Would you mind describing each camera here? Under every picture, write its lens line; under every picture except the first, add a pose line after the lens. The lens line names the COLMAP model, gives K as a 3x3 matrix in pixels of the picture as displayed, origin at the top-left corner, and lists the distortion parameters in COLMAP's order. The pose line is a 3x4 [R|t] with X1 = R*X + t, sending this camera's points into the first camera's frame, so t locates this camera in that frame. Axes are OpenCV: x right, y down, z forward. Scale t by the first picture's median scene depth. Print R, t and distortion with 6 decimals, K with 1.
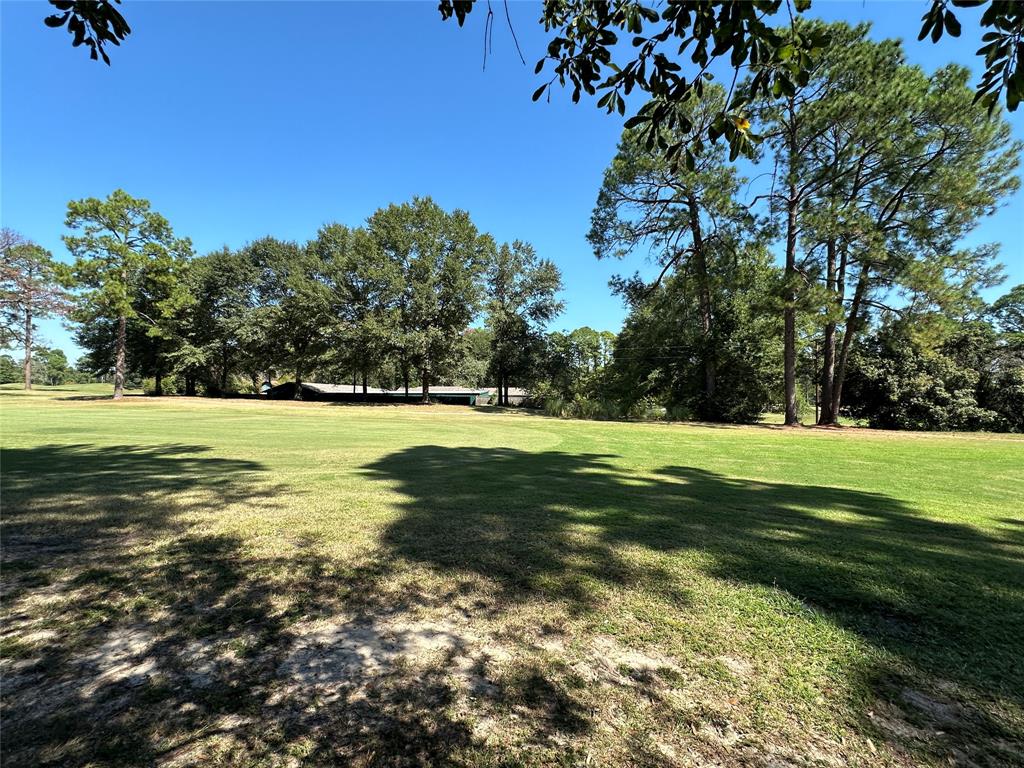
lens RADIAL K [[458.3, 0, 513.3], [0, 458.3, 385.6], [0, 0, 1]] dist [-0.000603, 0.000263]
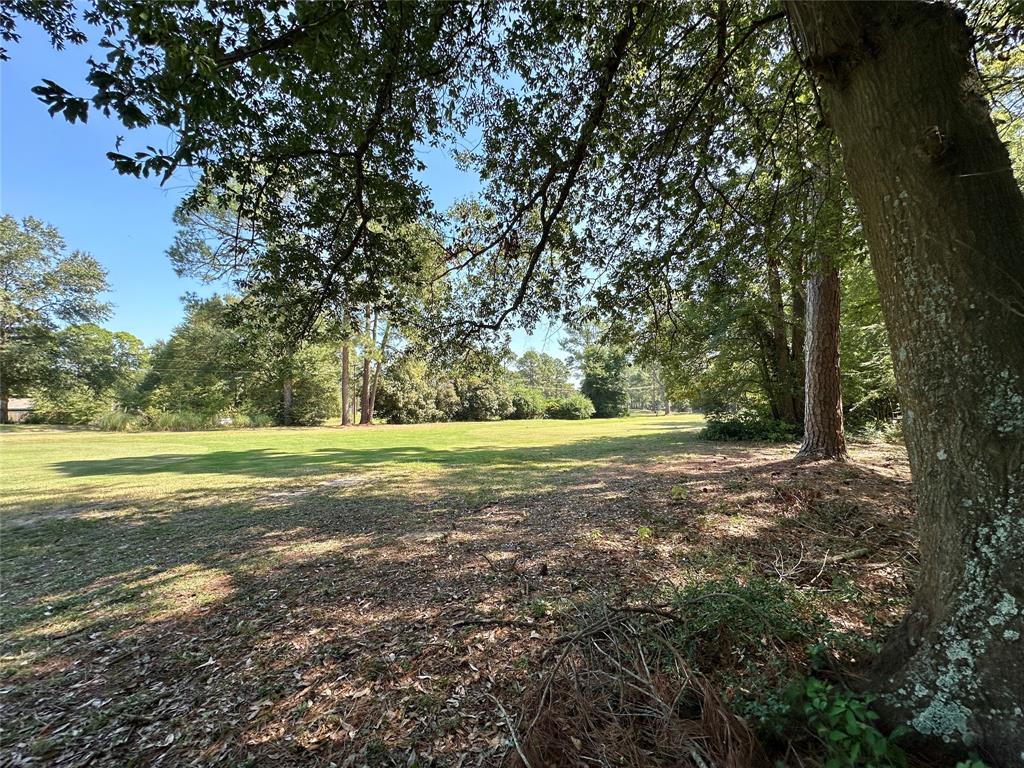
lens RADIAL K [[408.9, 0, 513.0], [0, 408.9, 385.7], [0, 0, 1]] dist [-0.001567, 0.000298]
pose [[0.545415, 0.022357, 0.837868, -0.177414], [-0.003912, 0.999701, -0.024129, -0.008662], [-0.838157, 0.009882, 0.545339, -0.142531]]
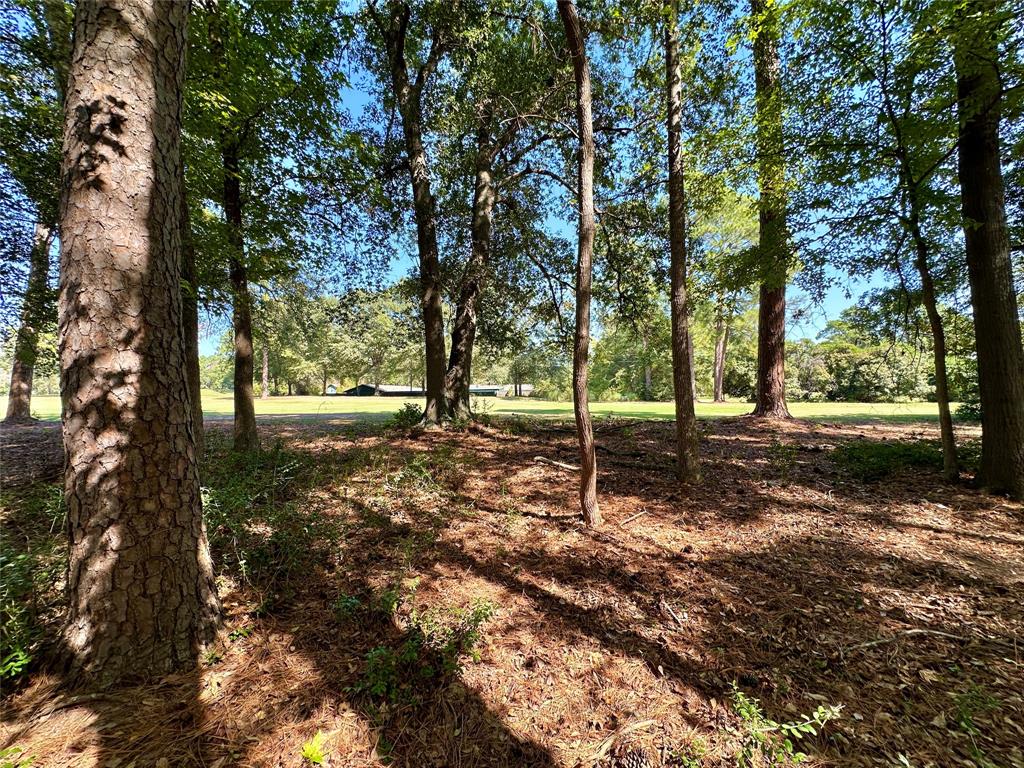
lens RADIAL K [[408.9, 0, 514.2], [0, 408.9, 385.4], [0, 0, 1]] dist [-0.001567, 0.000298]
pose [[0.999629, -0.025898, 0.008467, -0.065168], [0.025829, 0.999633, 0.008170, -0.005062], [-0.008676, -0.007949, 0.999931, -0.468842]]
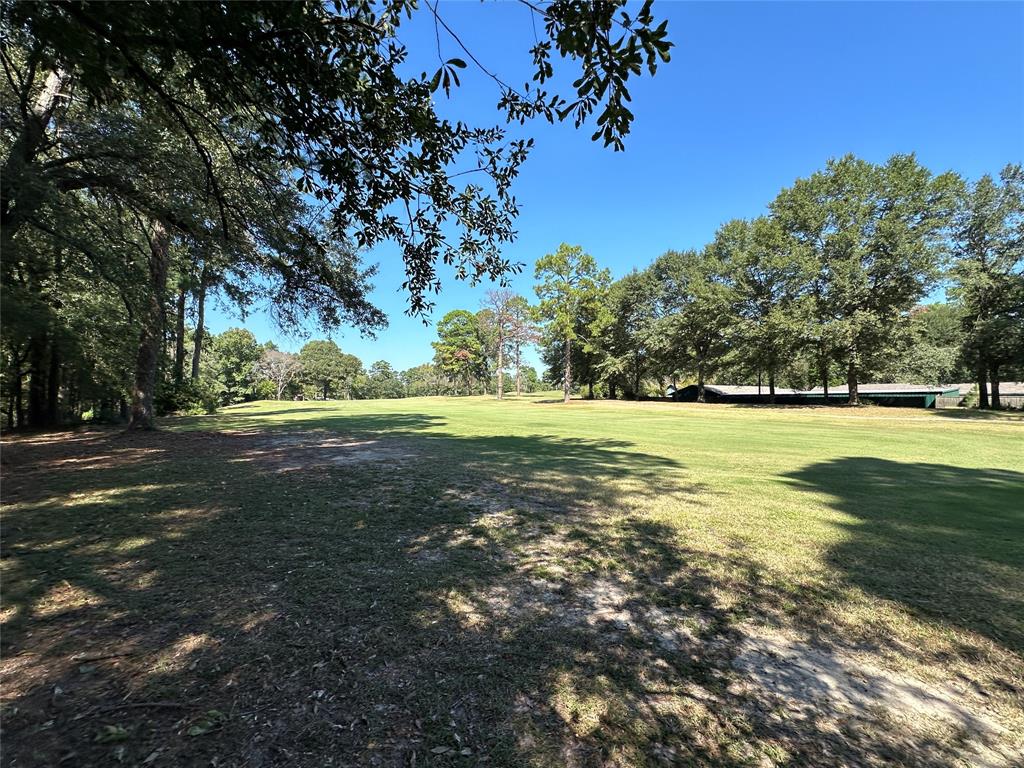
lens RADIAL K [[458.3, 0, 514.3], [0, 458.3, 386.3], [0, 0, 1]] dist [-0.000603, 0.000263]
pose [[0.680423, -0.030534, -0.732183, -0.005006], [0.028479, 0.999479, -0.015214, -0.000285], [0.732266, -0.010500, 0.680938, -0.004747]]
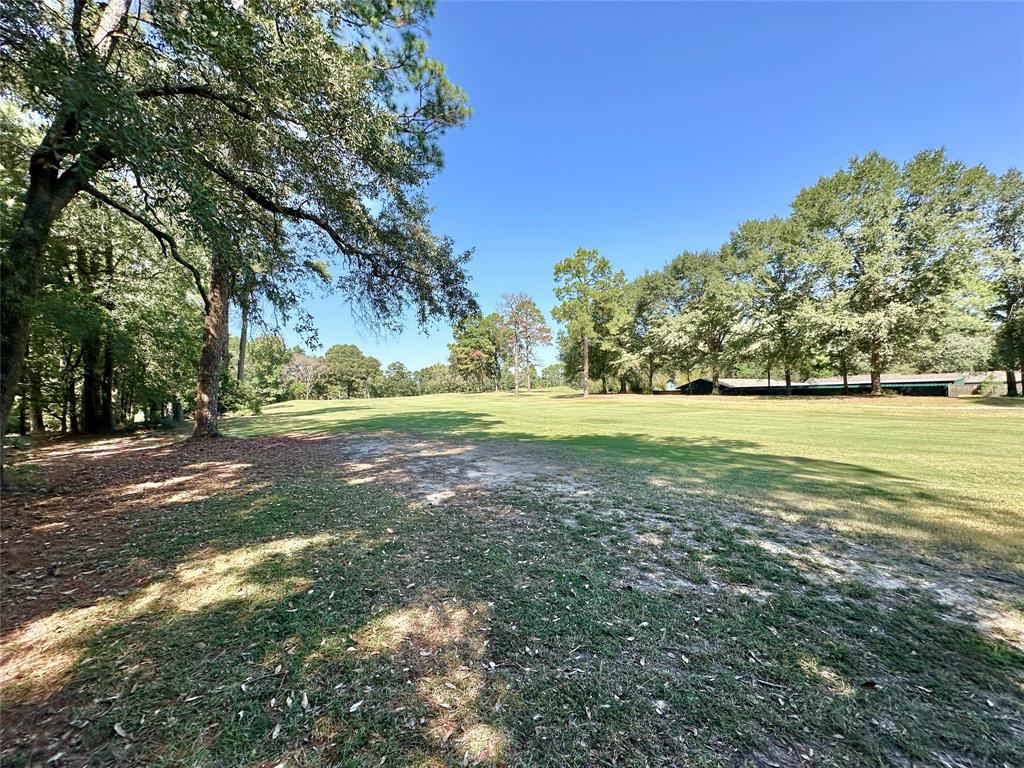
lens RADIAL K [[408.9, 0, 513.3], [0, 408.9, 385.7], [0, 0, 1]] dist [-0.001567, 0.000298]
pose [[0.682233, -0.038294, -0.730131, -0.135223], [0.046421, 0.998881, -0.009014, -0.005259], [0.729660, -0.027744, 0.683247, -0.017808]]
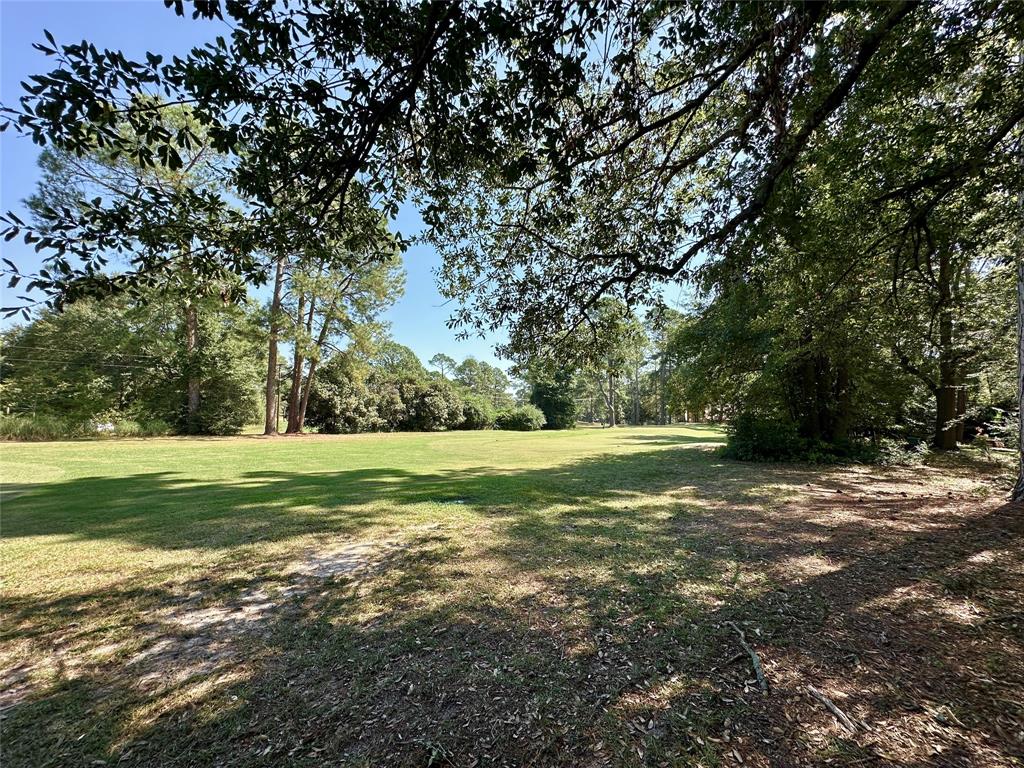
lens RADIAL K [[408.9, 0, 513.2], [0, 408.9, 385.7], [0, 0, 1]] dist [-0.001567, 0.000298]
pose [[0.398614, 0.056587, 0.915371, -0.123762], [-0.027366, 0.998384, -0.049802, -0.006165], [-0.916710, -0.005198, 0.399519, -0.024750]]
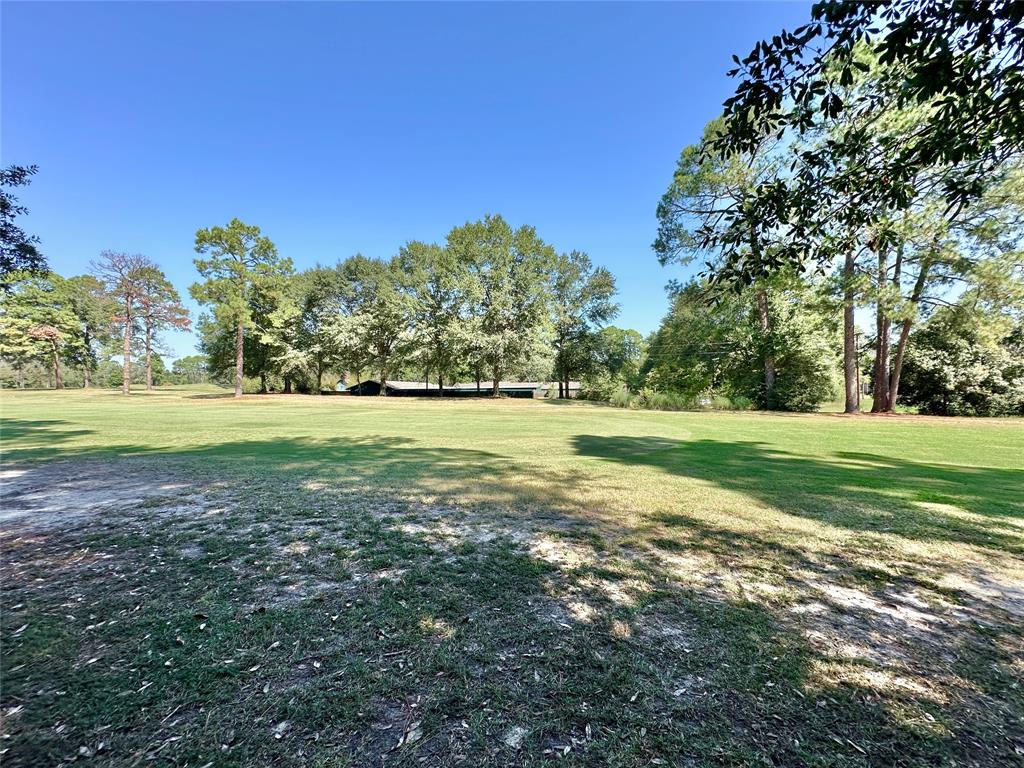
lens RADIAL K [[408.9, 0, 513.0], [0, 408.9, 385.4], [0, 0, 1]] dist [-0.001567, 0.000298]
pose [[0.998401, -0.014762, -0.054559, -0.131249], [0.015489, 0.999797, 0.012922, -0.004389], [0.054357, -0.013746, 0.998427, -0.015074]]
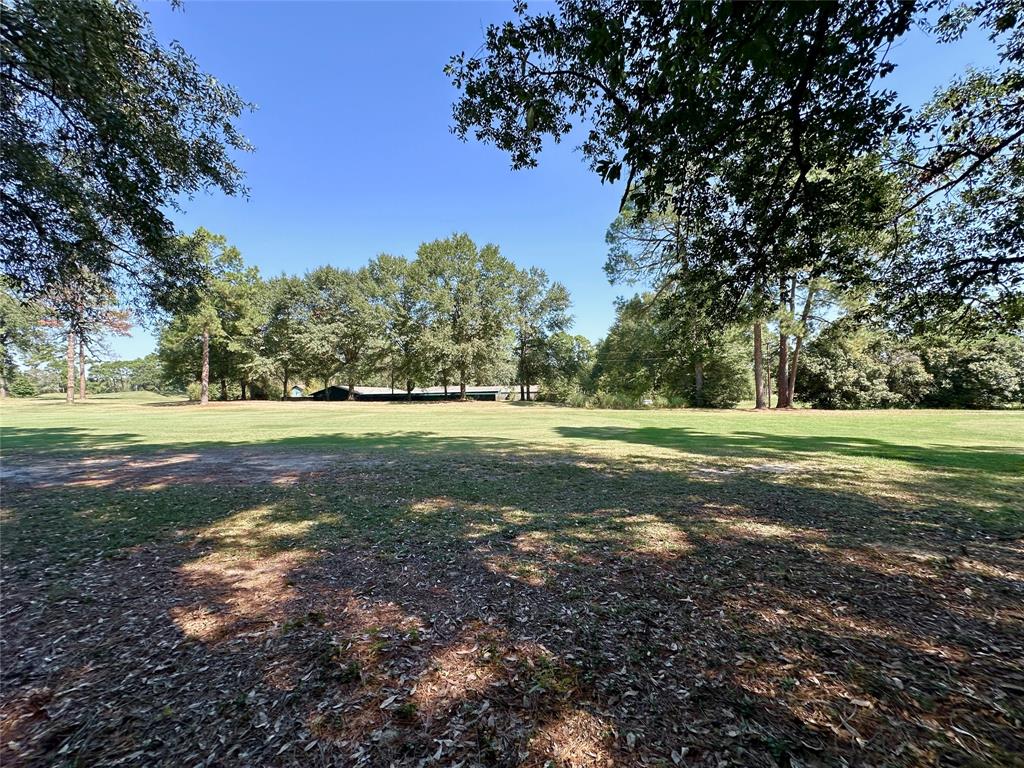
lens RADIAL K [[408.9, 0, 513.3], [0, 408.9, 385.2], [0, 0, 1]] dist [-0.001567, 0.000298]
pose [[0.997247, -0.025689, 0.069559, -0.185592], [0.025332, 0.999661, 0.006019, -0.007690], [-0.069690, -0.004241, 0.997560, -0.140421]]
